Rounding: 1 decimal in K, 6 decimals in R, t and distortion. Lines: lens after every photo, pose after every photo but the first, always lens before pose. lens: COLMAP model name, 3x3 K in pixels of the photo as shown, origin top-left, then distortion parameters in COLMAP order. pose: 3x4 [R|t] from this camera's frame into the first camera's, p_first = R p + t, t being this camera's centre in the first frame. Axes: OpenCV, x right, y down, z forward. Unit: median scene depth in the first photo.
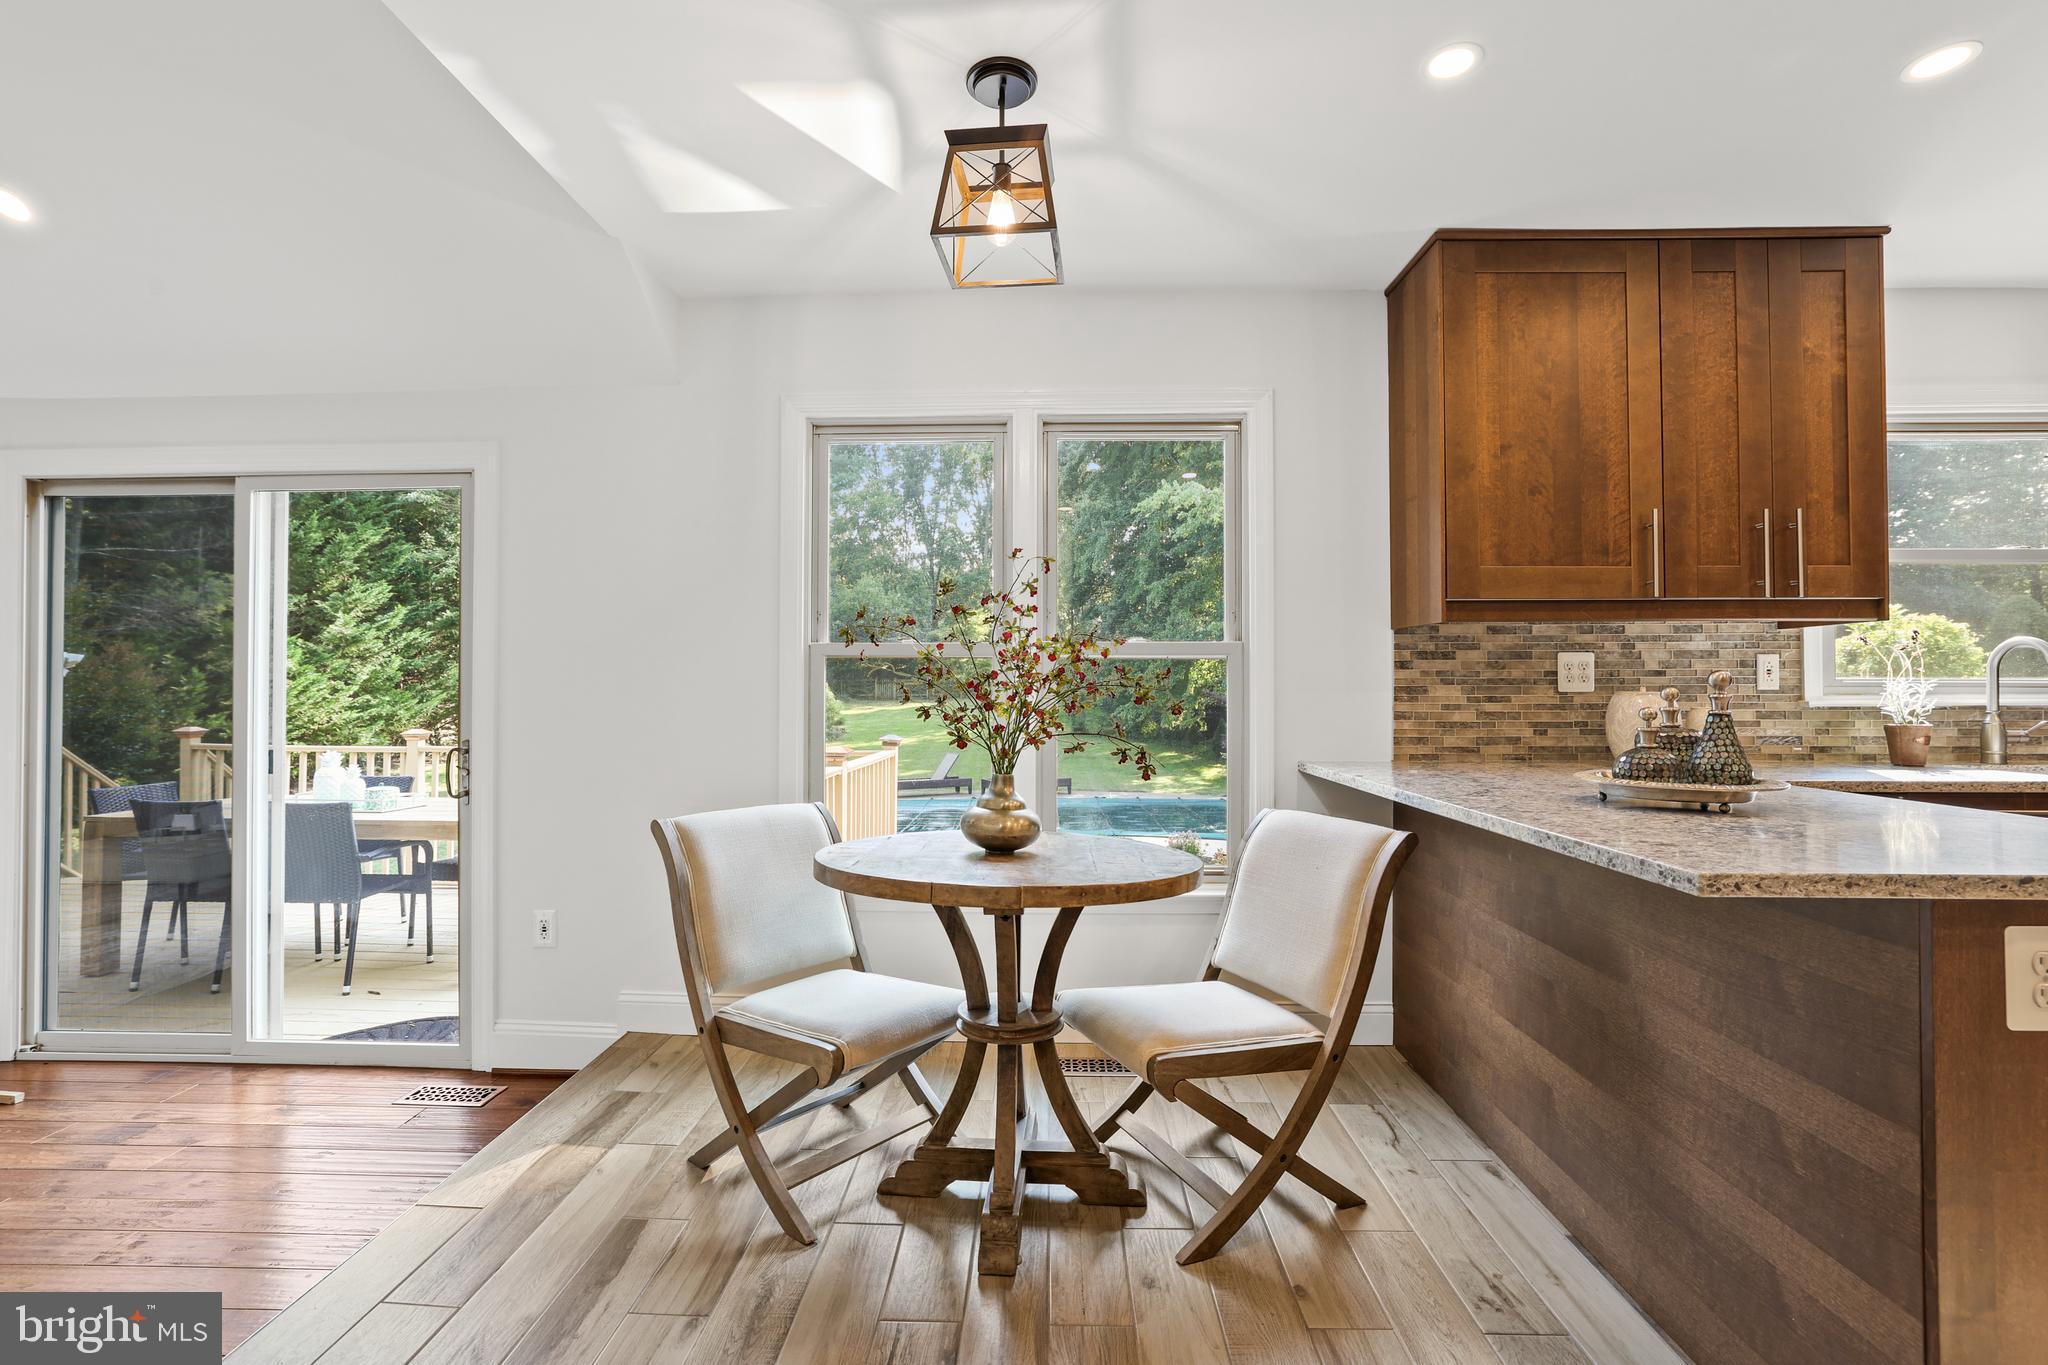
lens RADIAL K [[934.7, 0, 1011.2], [0, 934.7, 695.5], [0, 0, 1]] dist [-0.010931, 0.000266]
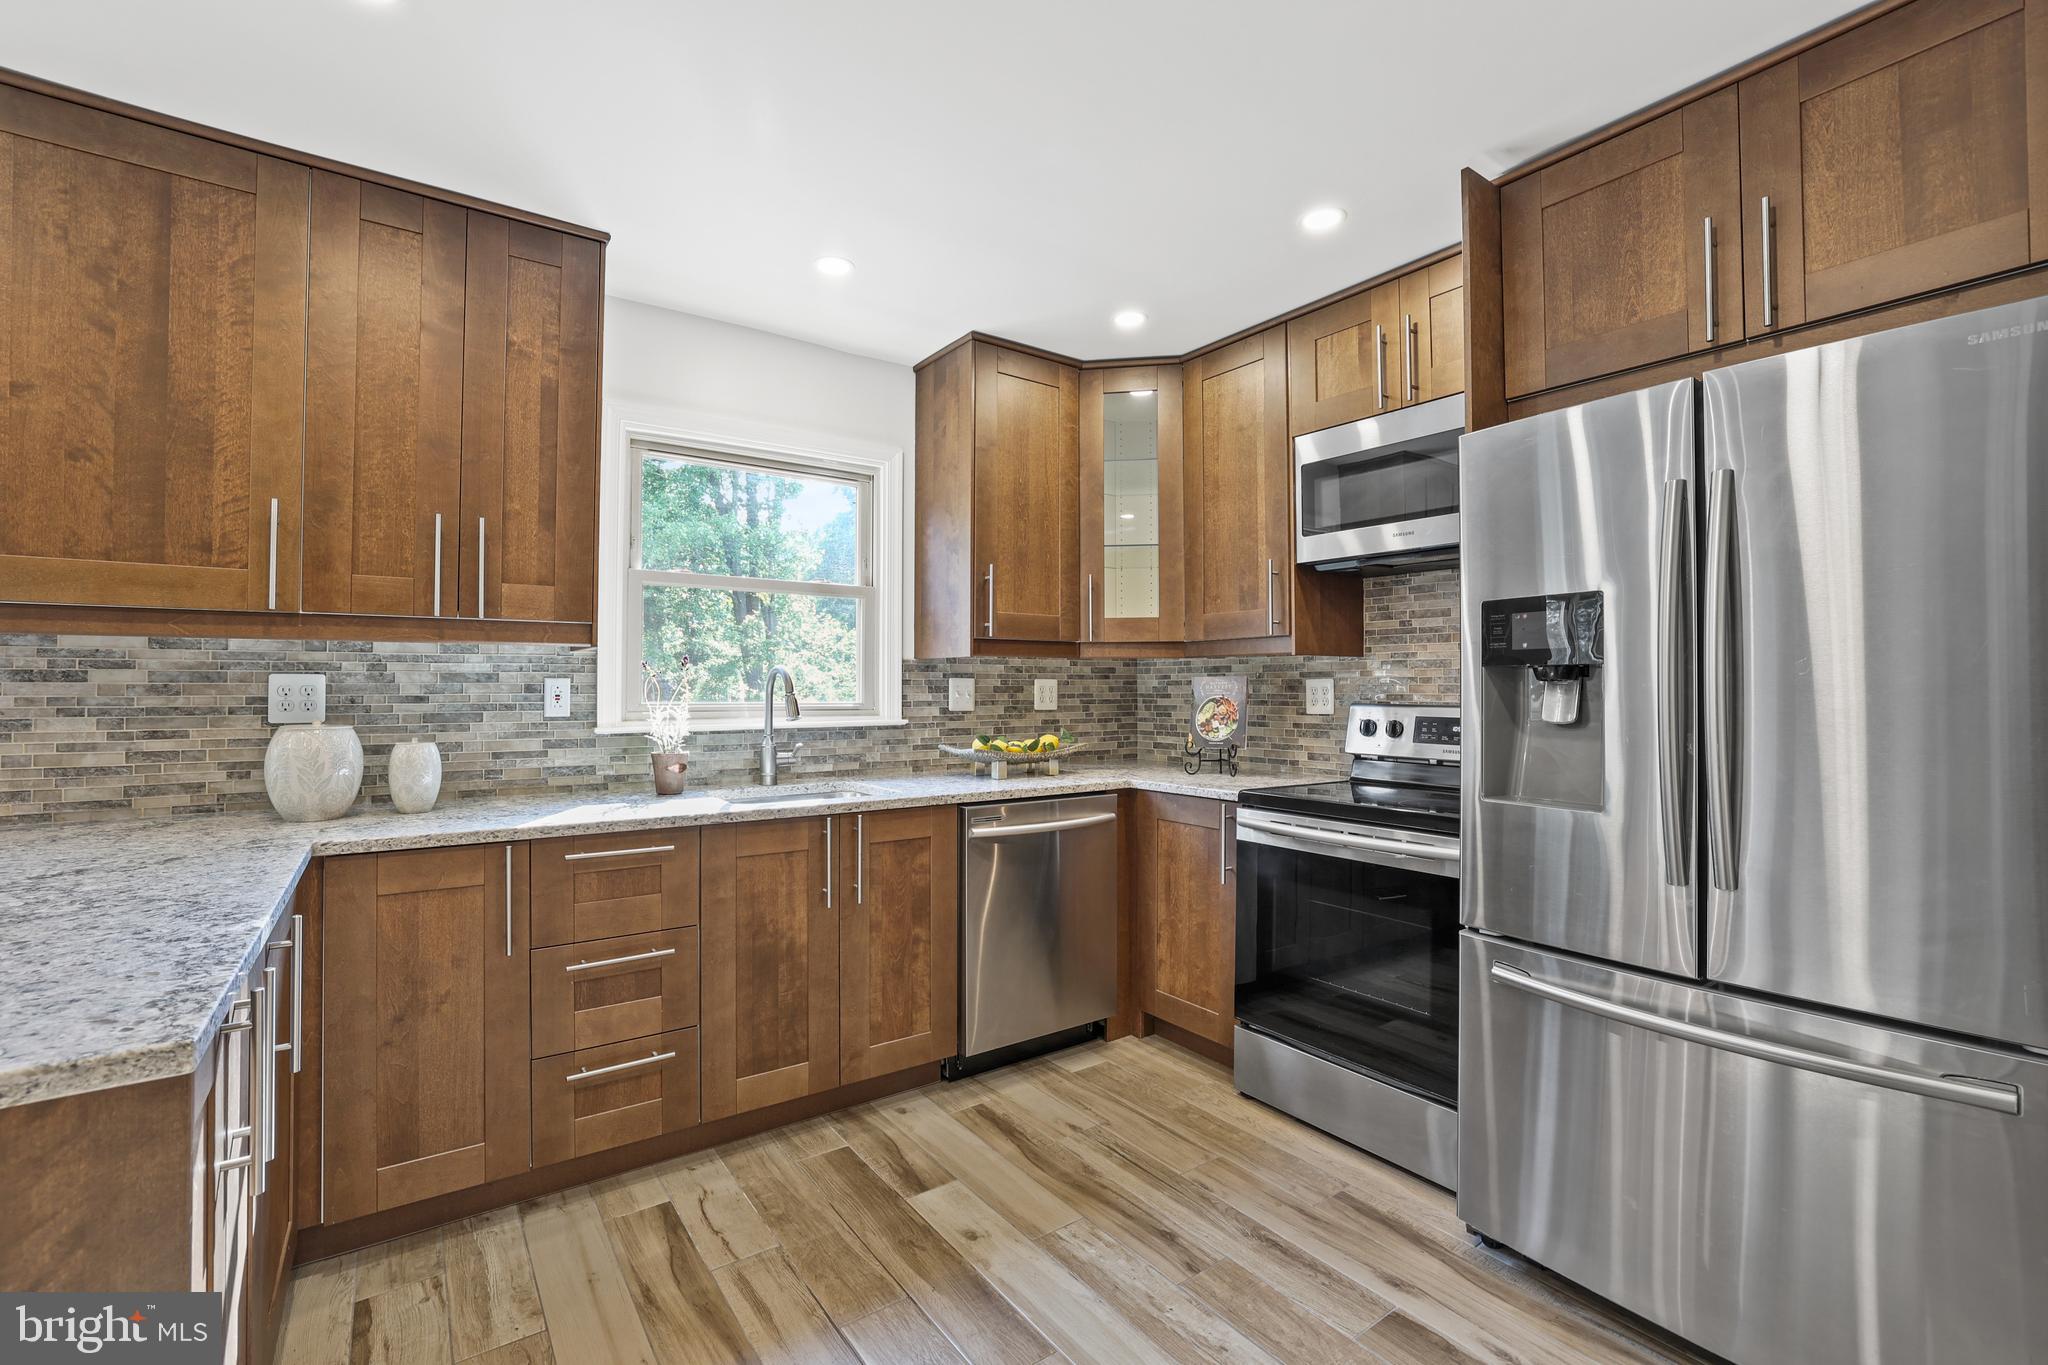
lens RADIAL K [[893.4, 0, 1024.7], [0, 893.4, 712.2], [0, 0, 1]] dist [-0.046451, 0.012803]
pose [[0.793497, -0.012449, 0.608447, 0.651618], [-0.000796, 0.999769, 0.021493, -0.030124], [-0.608574, -0.017539, 0.793304, 0.015569]]
